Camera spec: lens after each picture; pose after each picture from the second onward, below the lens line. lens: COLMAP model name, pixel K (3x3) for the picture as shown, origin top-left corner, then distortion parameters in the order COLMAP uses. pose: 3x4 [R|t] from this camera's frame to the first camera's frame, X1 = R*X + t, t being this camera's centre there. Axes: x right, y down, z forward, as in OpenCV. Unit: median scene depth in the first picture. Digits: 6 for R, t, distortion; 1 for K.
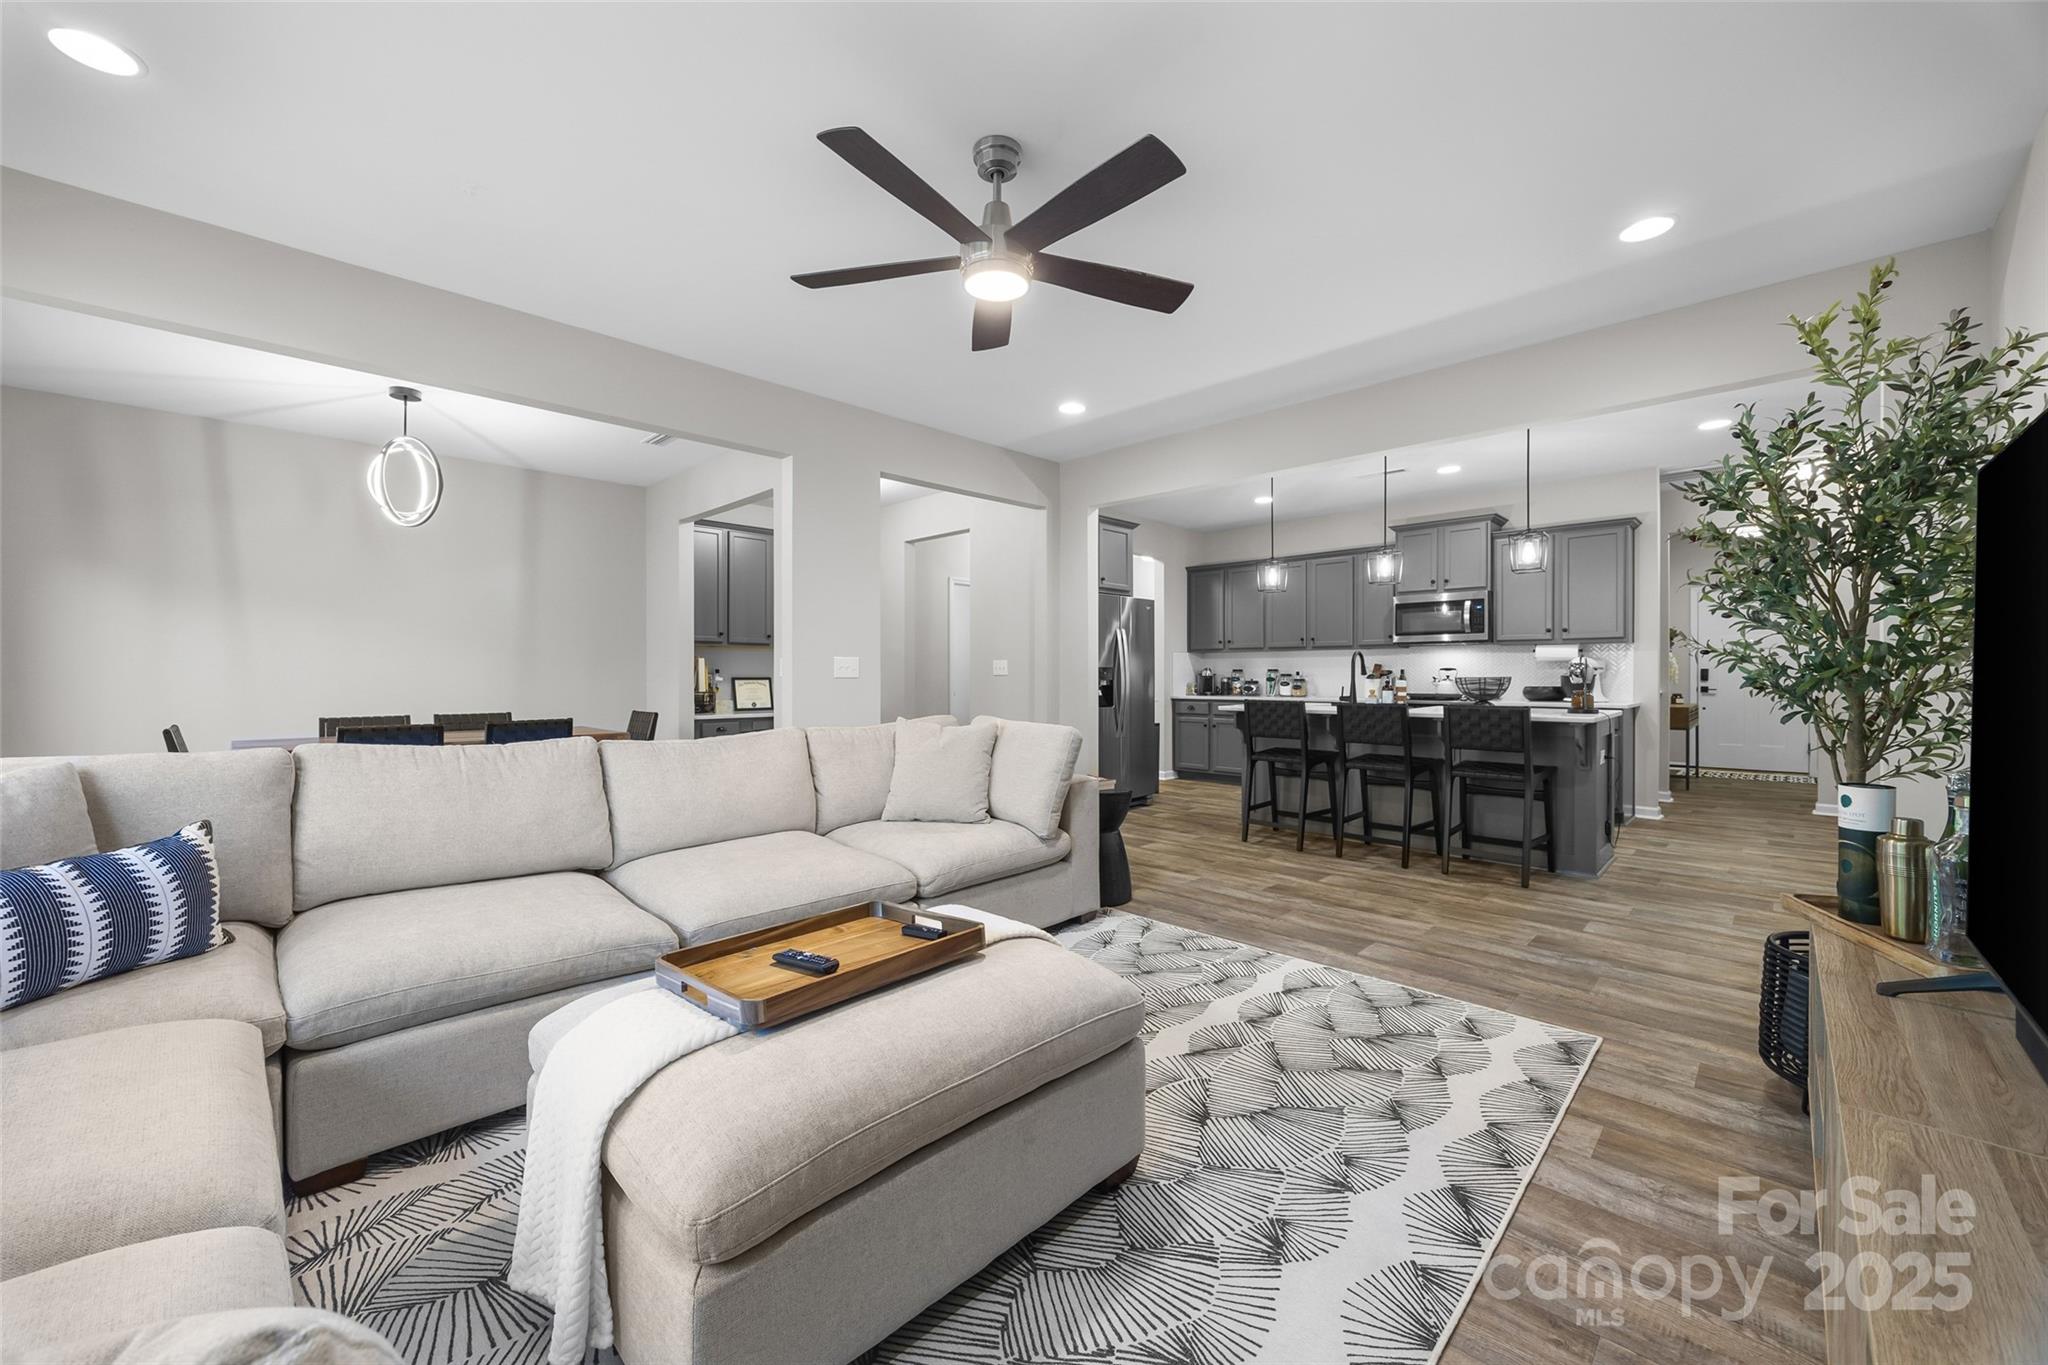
lens RADIAL K [[787.3, 0, 1015.7], [0, 787.3, 685.3], [0, 0, 1]] dist [-0.002340, 0.001226]
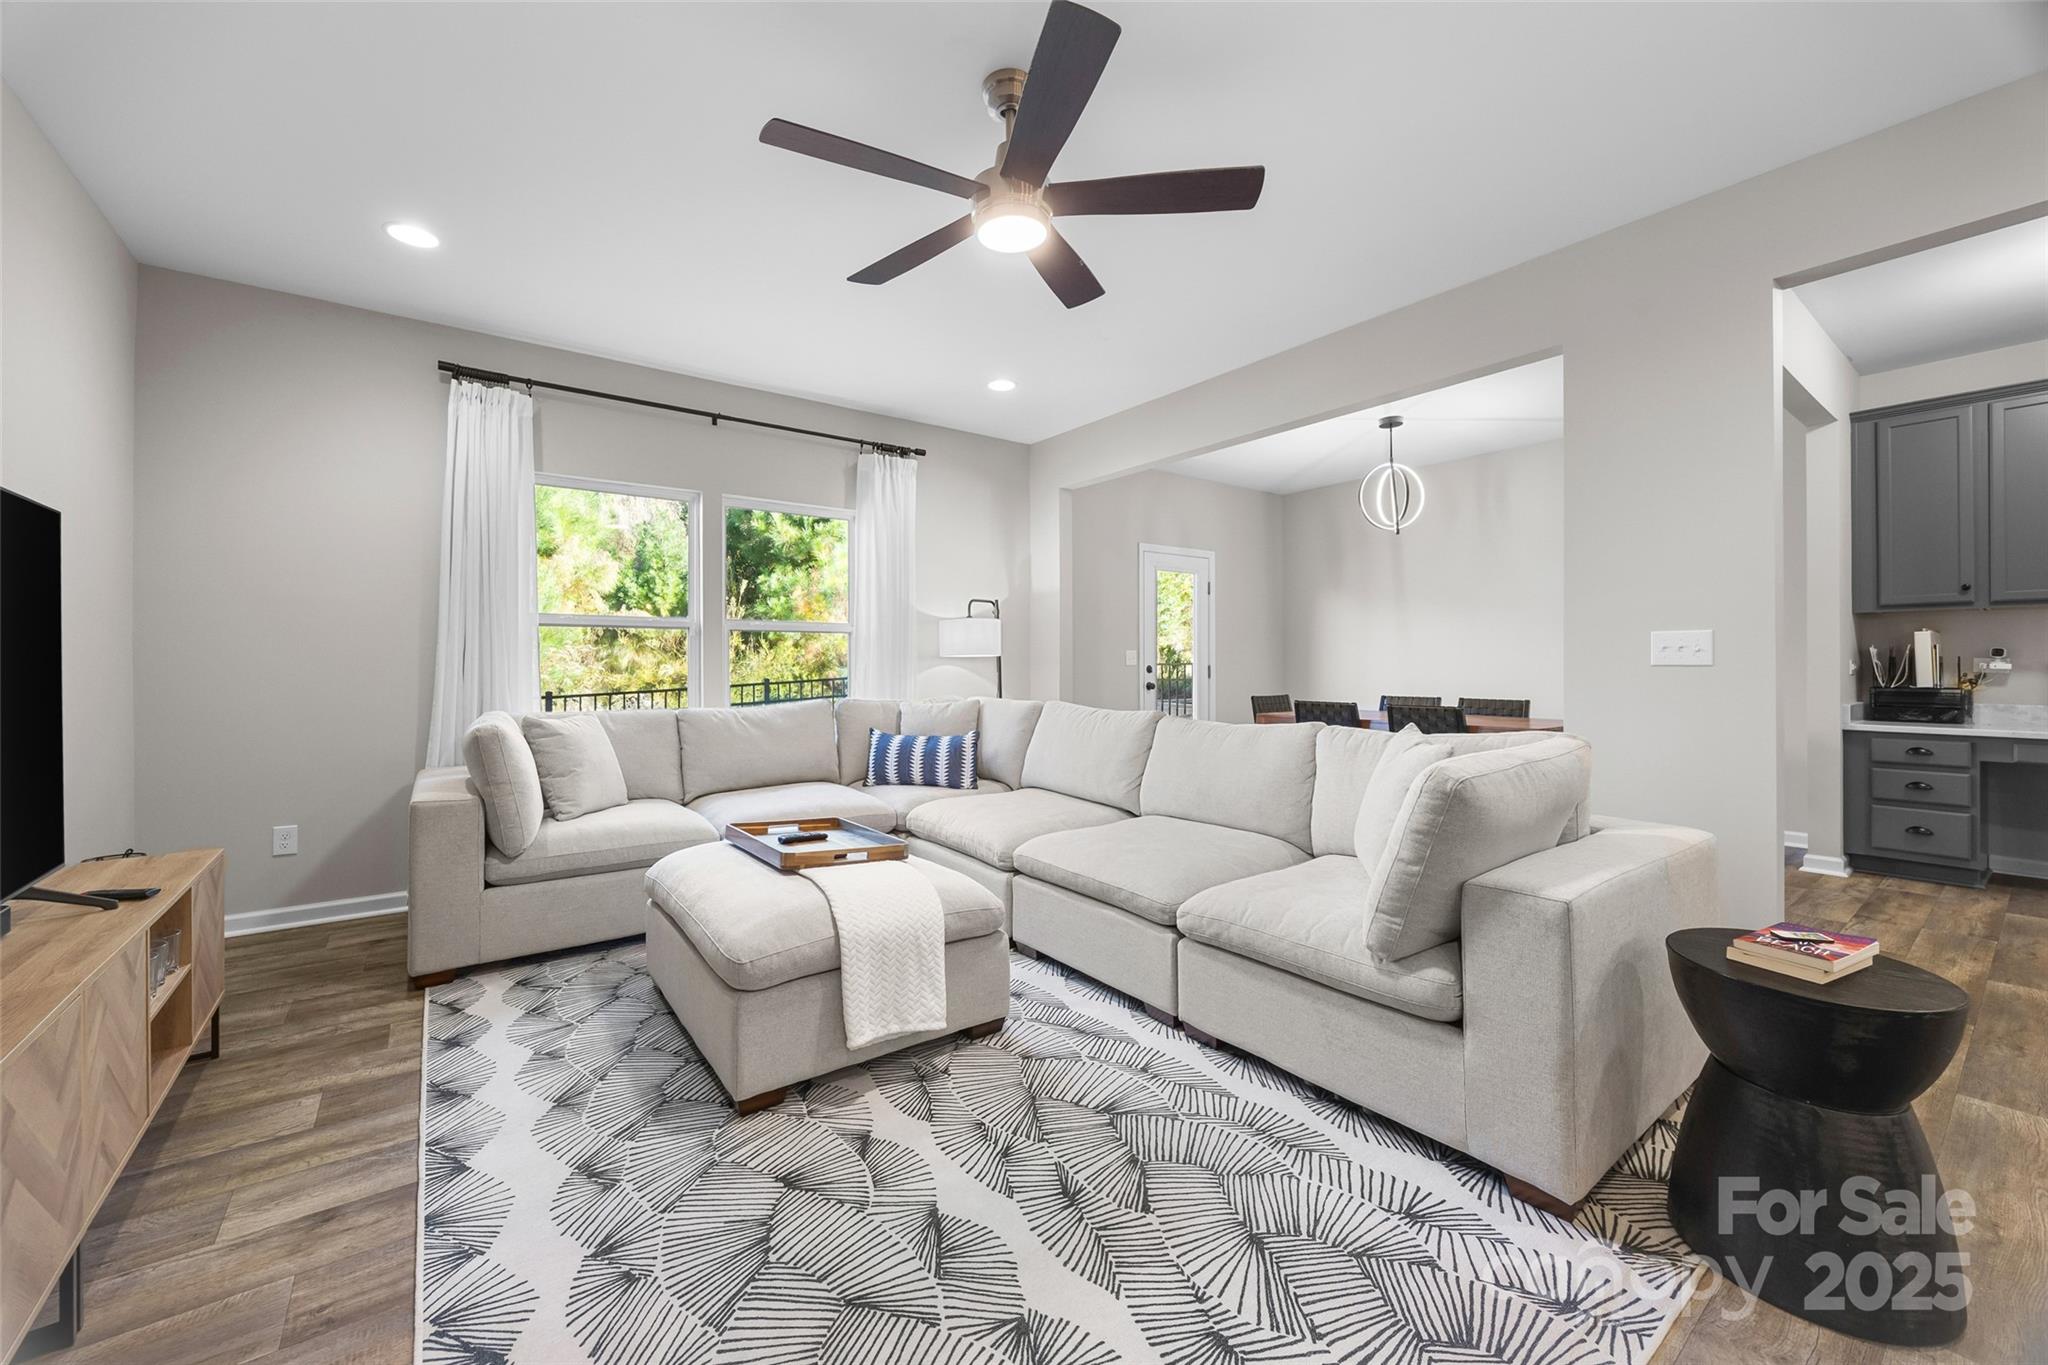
lens RADIAL K [[787.3, 0, 1010.5], [0, 787.3, 665.2], [0, 0, 1]] dist [-0.002340, 0.001226]
pose [[-0.160789, 0.004586, -0.986978, 1.187305], [-0.009346, 0.999937, 0.006169, -0.023862], [0.986945, 0.010216, -0.160736, 1.560371]]
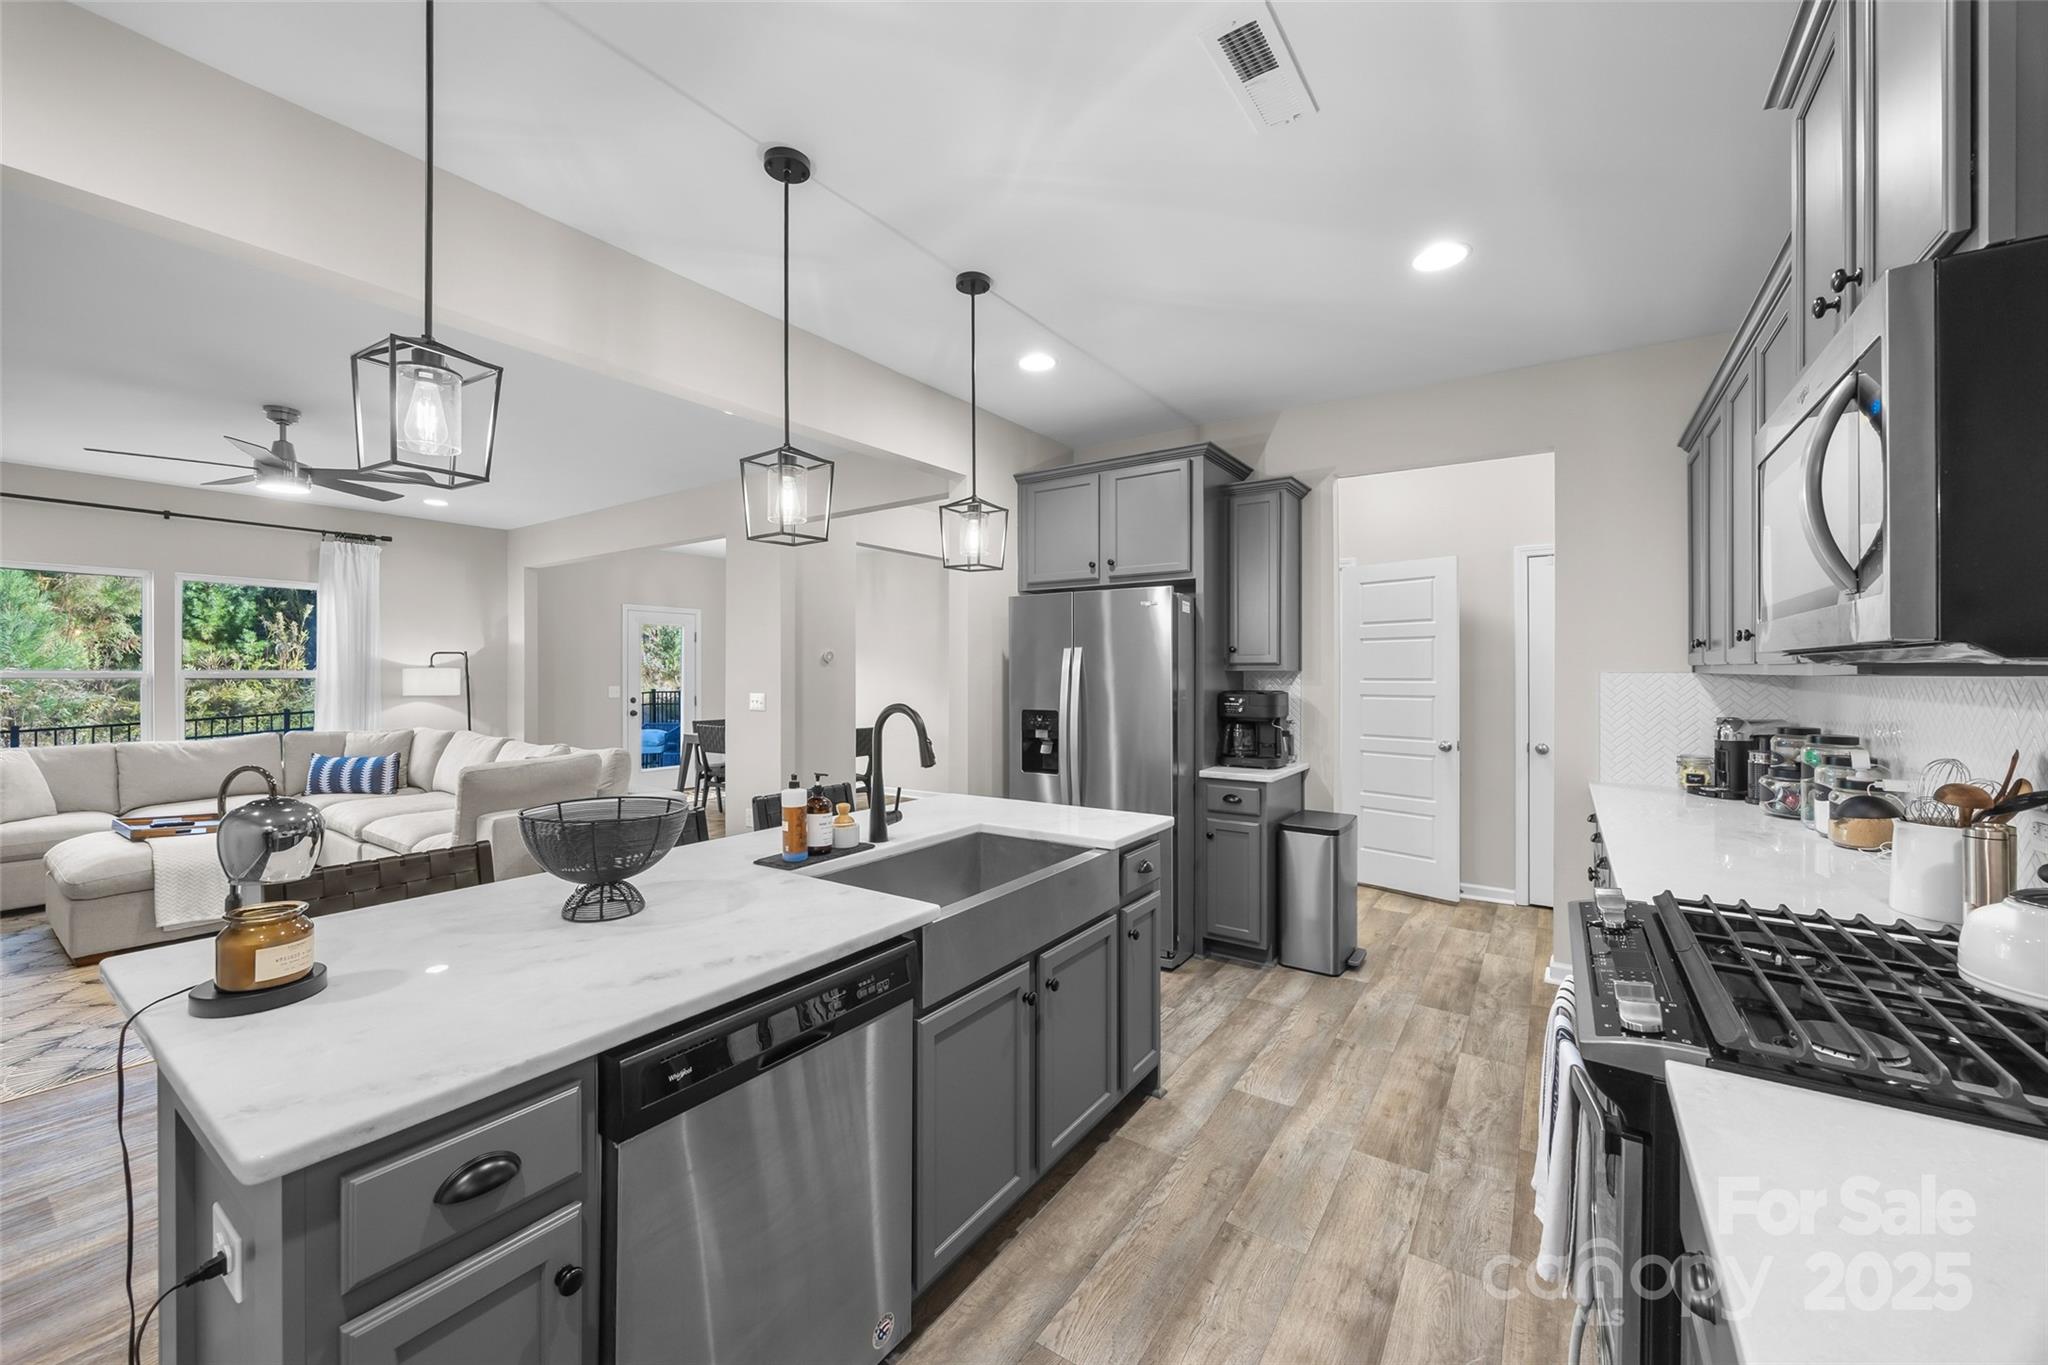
lens RADIAL K [[787.3, 0, 1006.6], [0, 787.3, 672.9], [0, 0, 1]] dist [-0.002340, 0.001226]
pose [[0.168285, 0.000134, -0.985738, 1.332984], [-0.010038, 0.999948, -0.001578, -0.039048], [0.985687, 0.010161, 0.168277, 1.715639]]
